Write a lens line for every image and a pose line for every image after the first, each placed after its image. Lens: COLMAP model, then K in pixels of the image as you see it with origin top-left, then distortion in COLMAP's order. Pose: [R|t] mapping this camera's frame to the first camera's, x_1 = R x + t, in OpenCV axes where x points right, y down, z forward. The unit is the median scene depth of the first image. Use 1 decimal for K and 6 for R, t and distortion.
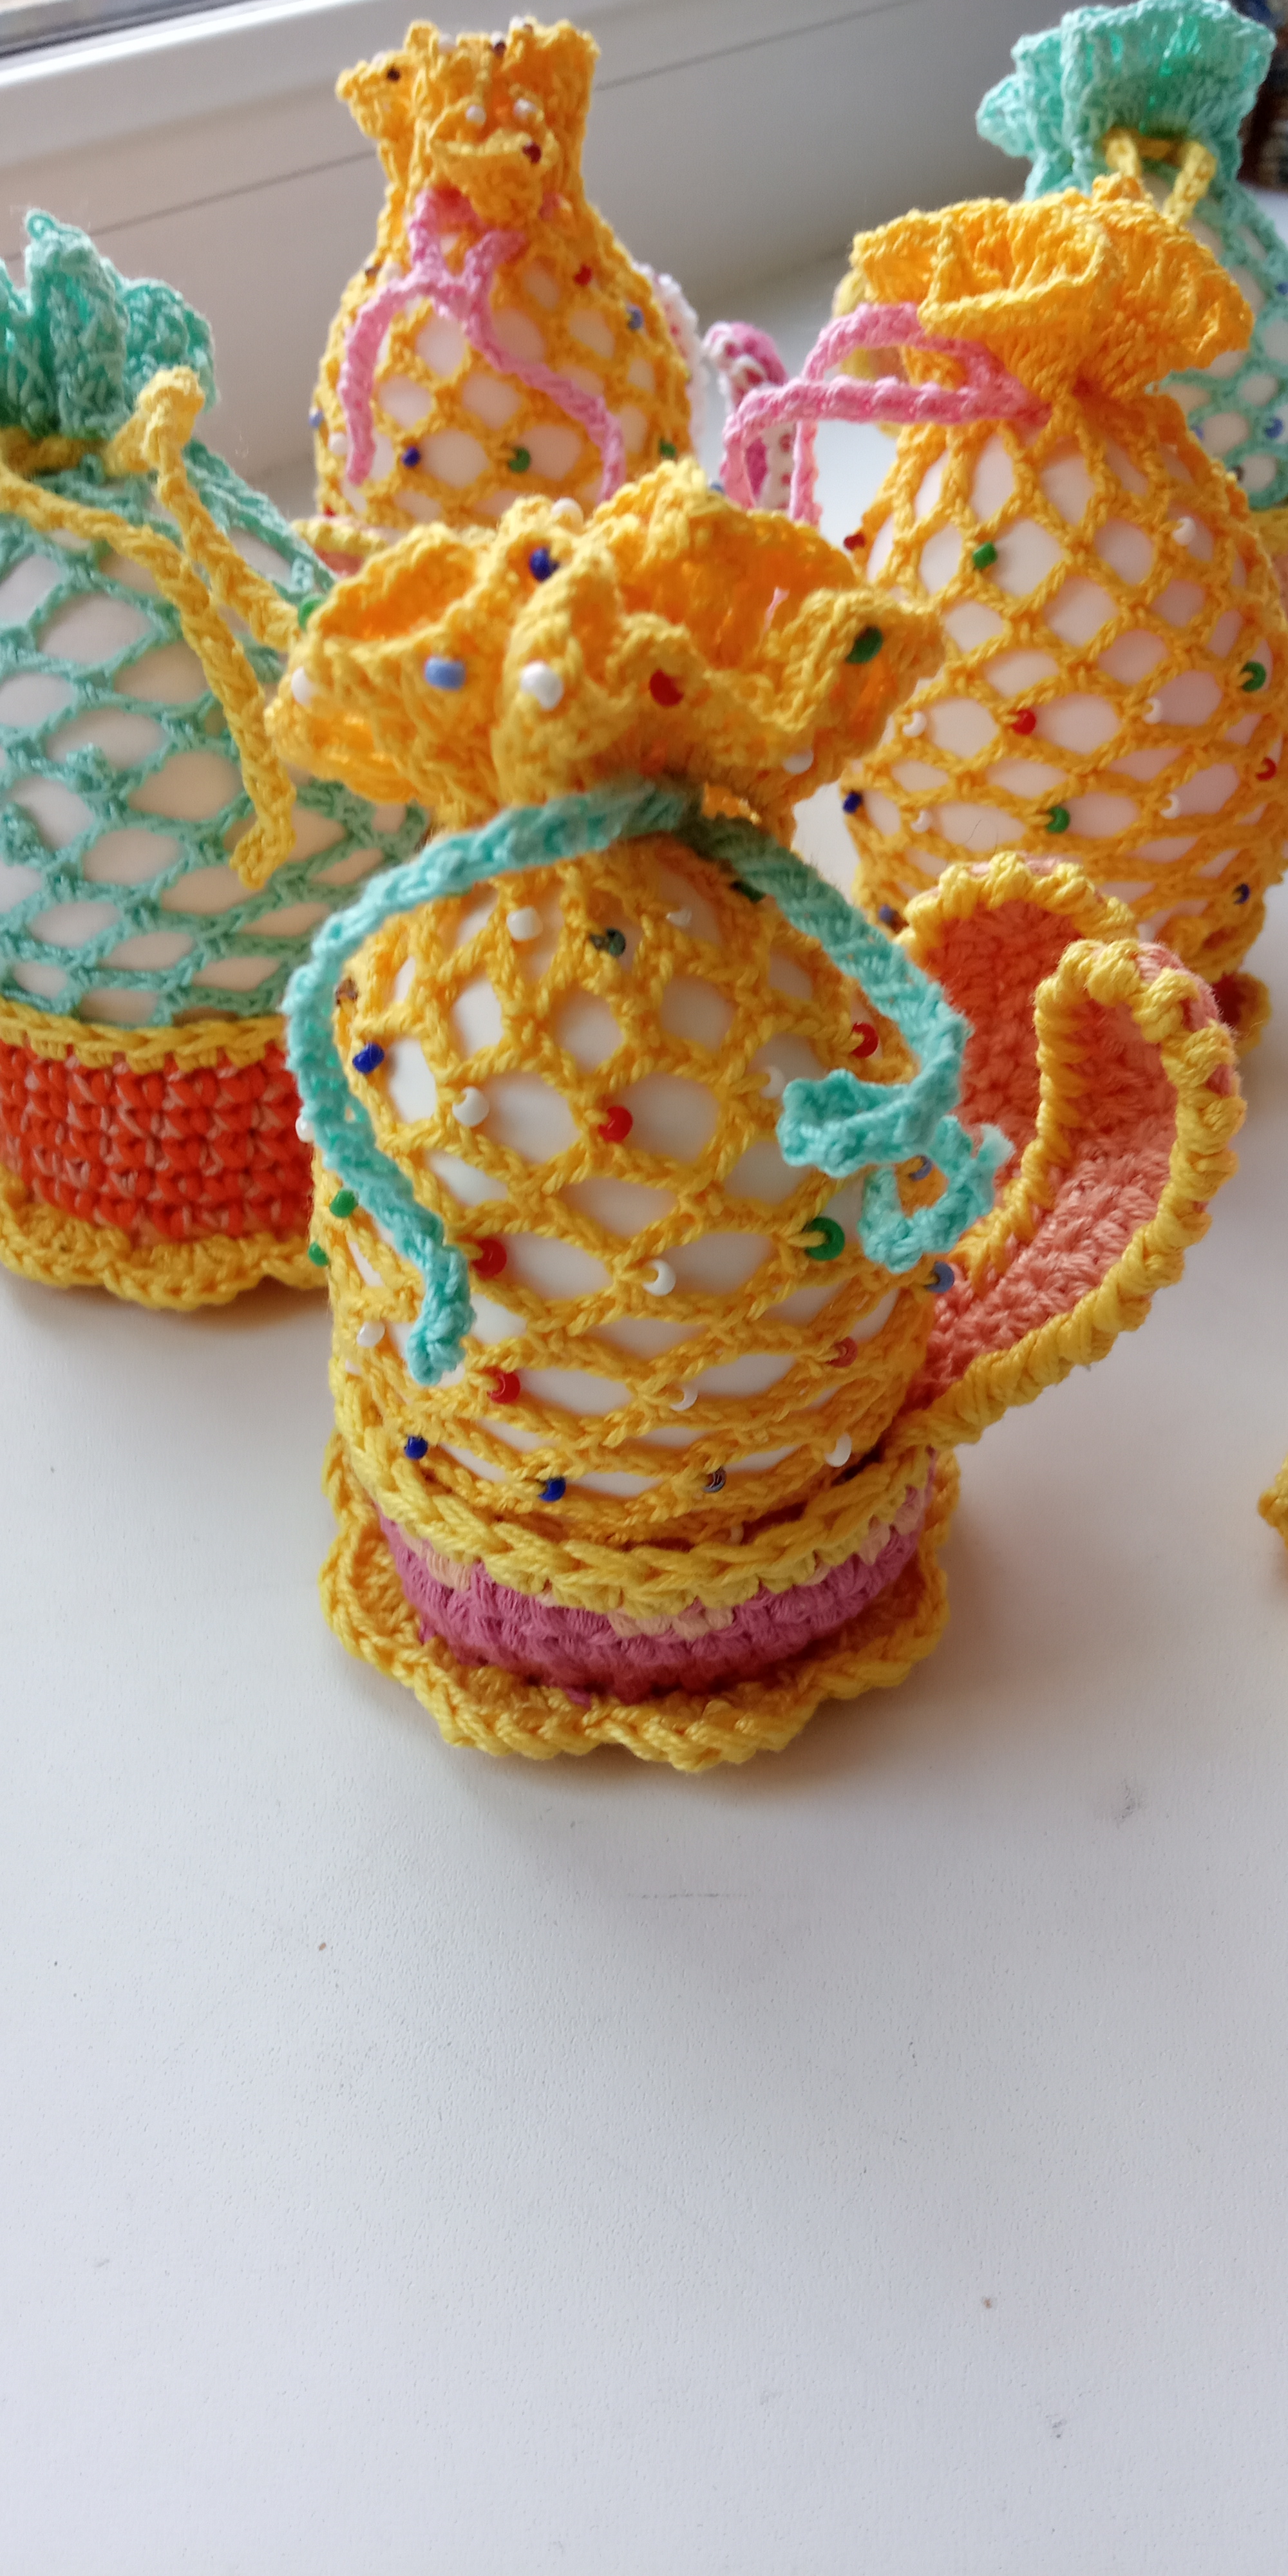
lens RADIAL K [[2135.3, 0, 644.0], [0, 2135.3, 1288.0], [0, 0, 1]] dist [0.161835, -0.370350]
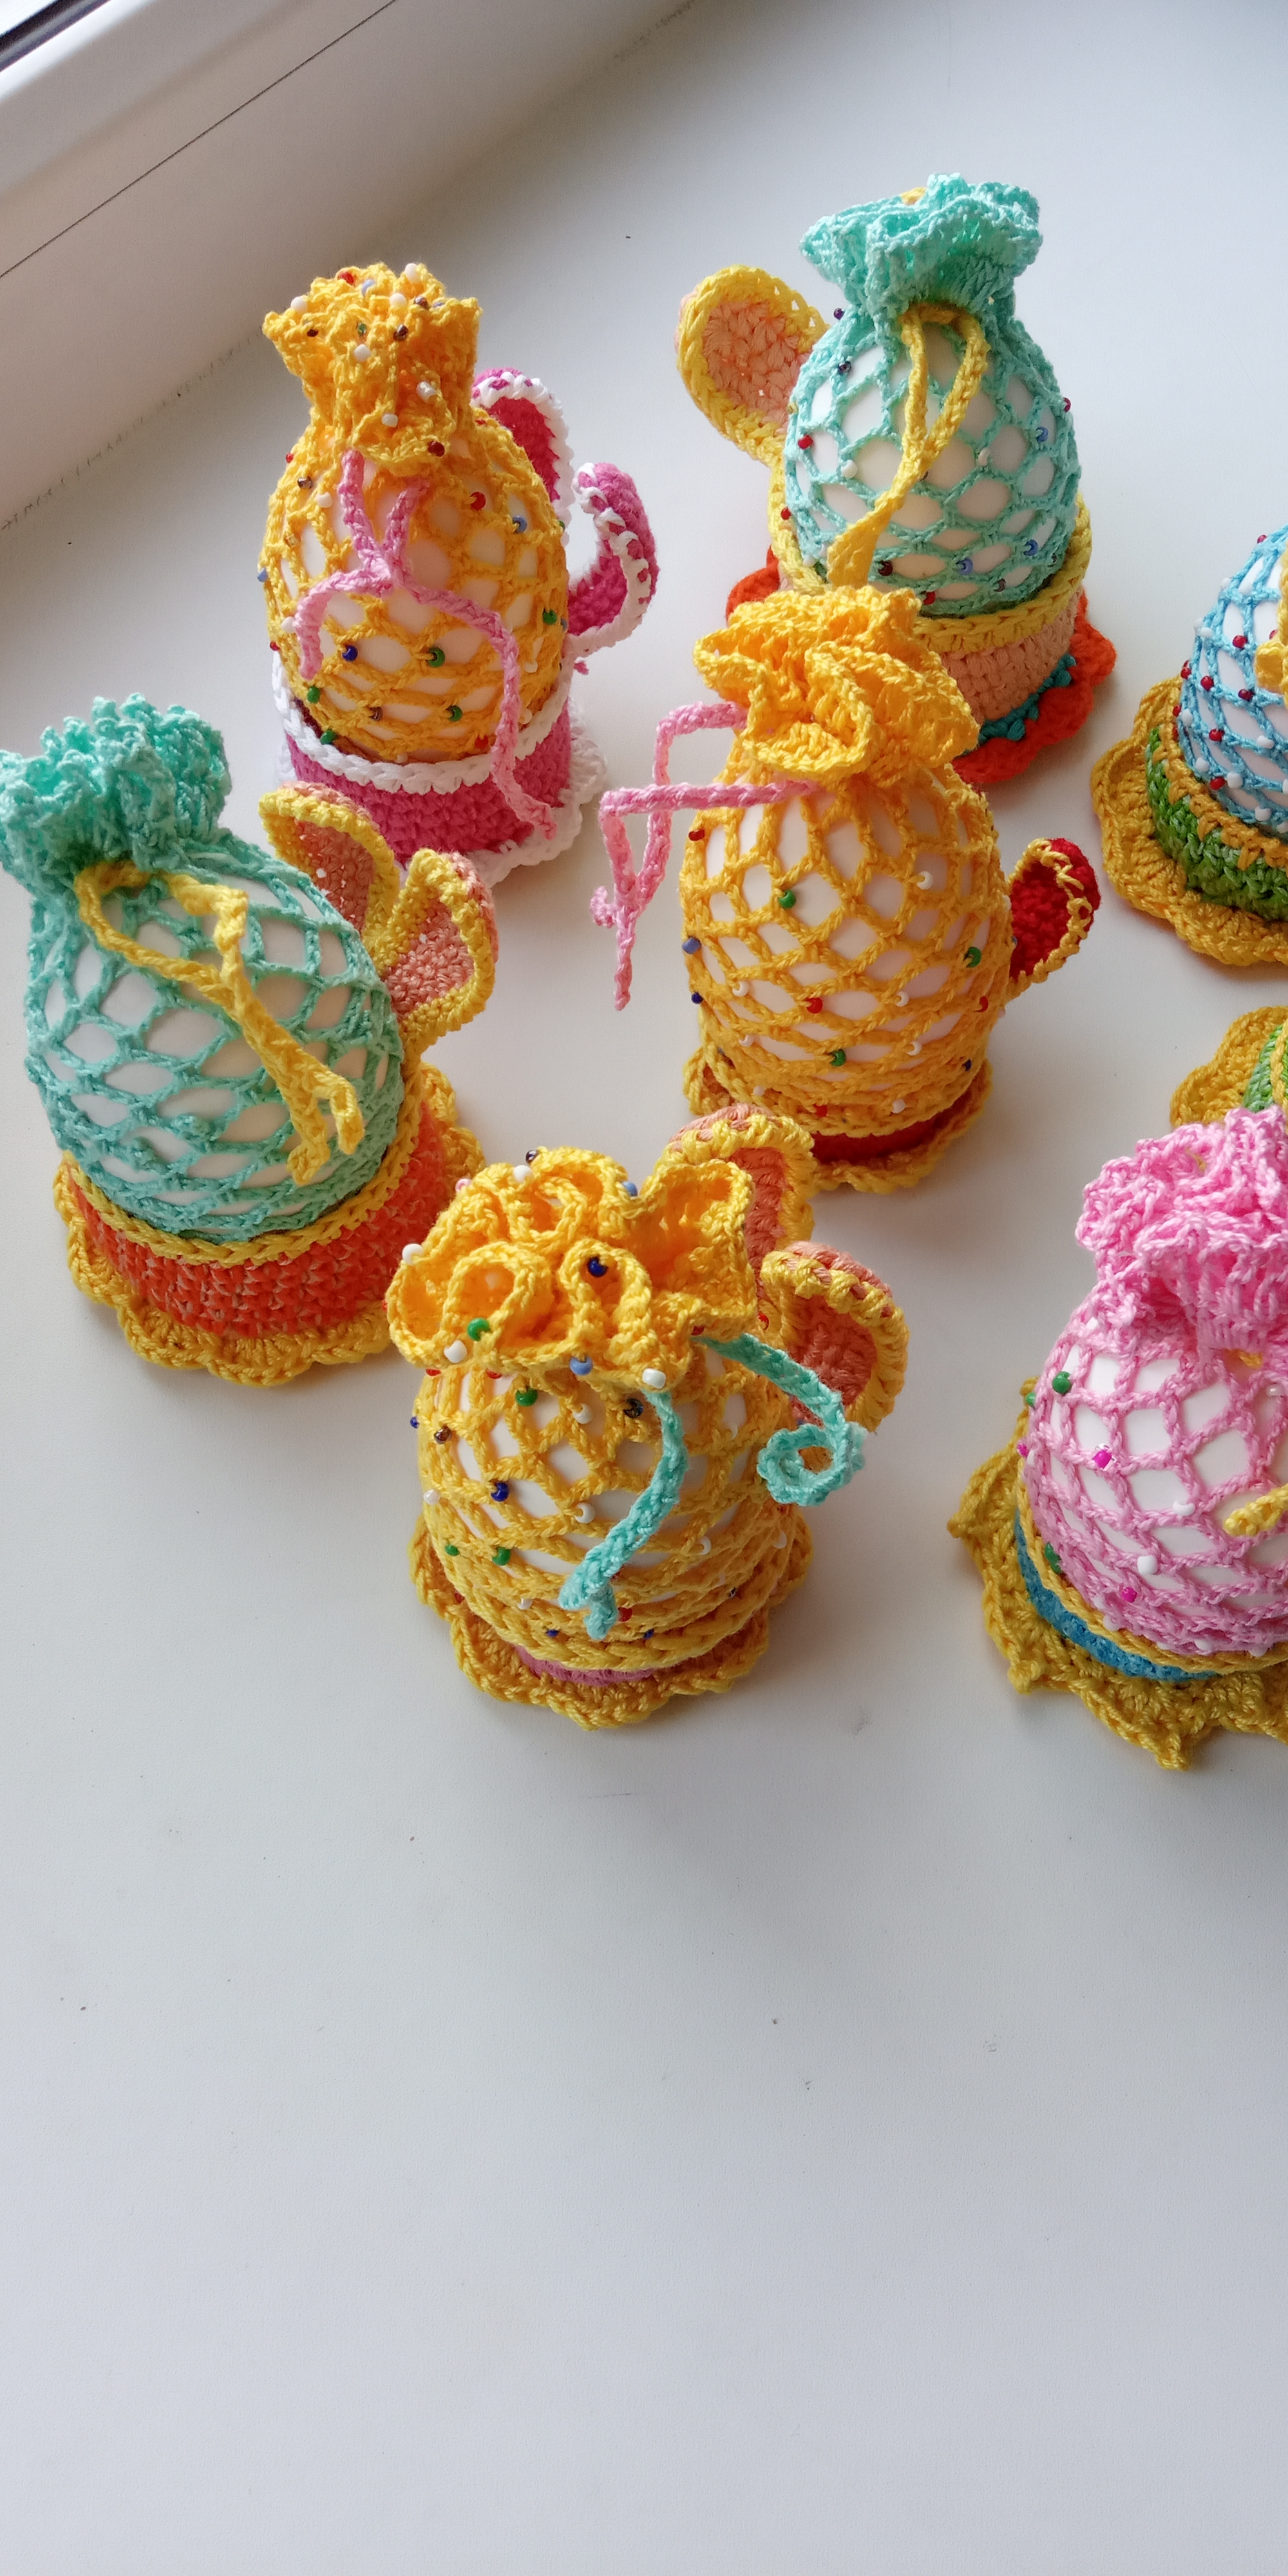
lens RADIAL K [[2135.3, 0, 644.0], [0, 2135.3, 1288.0], [0, 0, 1]] dist [0.161835, -0.370350]
pose [[0.997543, -0.047007, 0.051941, -0.023510], [0.025094, 0.932017, 0.361546, -0.611827], [-0.065405, -0.359354, 0.930906, -0.407394]]
